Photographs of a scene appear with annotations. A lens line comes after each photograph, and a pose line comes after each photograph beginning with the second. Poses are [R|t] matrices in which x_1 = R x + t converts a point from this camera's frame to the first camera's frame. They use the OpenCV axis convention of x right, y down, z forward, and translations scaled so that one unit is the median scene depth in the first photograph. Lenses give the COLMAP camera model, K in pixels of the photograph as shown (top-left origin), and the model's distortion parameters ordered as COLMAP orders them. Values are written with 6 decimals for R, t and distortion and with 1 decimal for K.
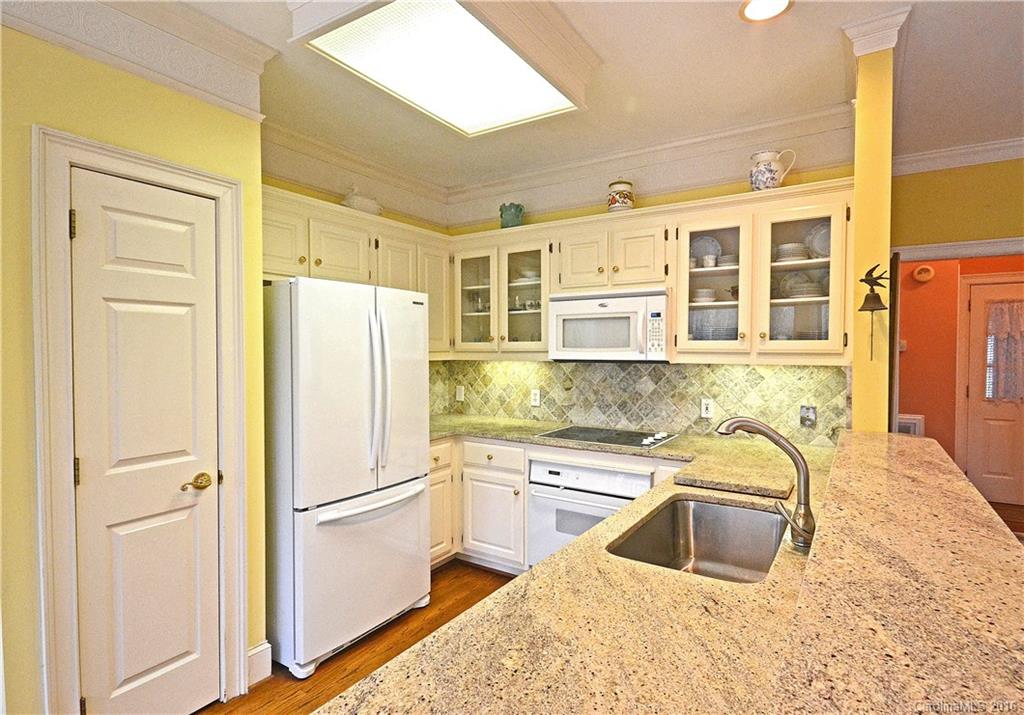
lens RADIAL K [[532.5, 0, 512.9], [0, 532.5, 358.1], [0, 0, 1]] dist [-0.001525, 0.002418]
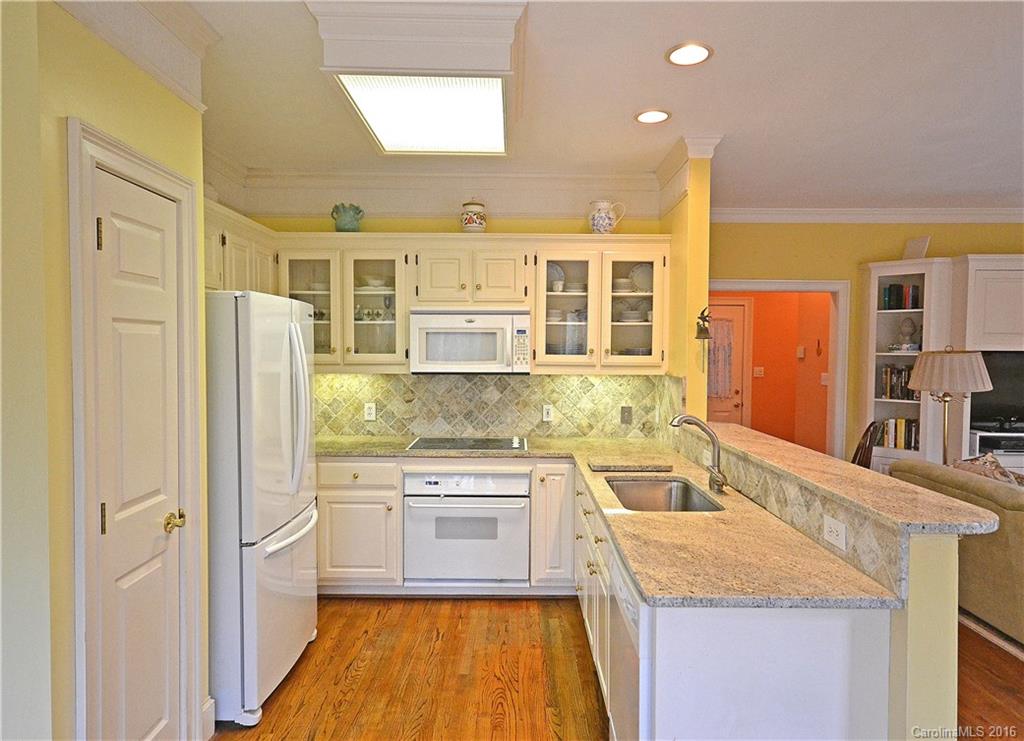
lens RADIAL K [[659.2, 0, 512.1], [0, 659.2, 370.0], [0, 0, 1]] dist [0.006430, -0.002280]
pose [[0.841432, -0.015959, 0.540128, -0.481381], [0.006541, 0.999791, 0.019351, -0.026713], [-0.540324, -0.012750, 0.841360, -0.153941]]
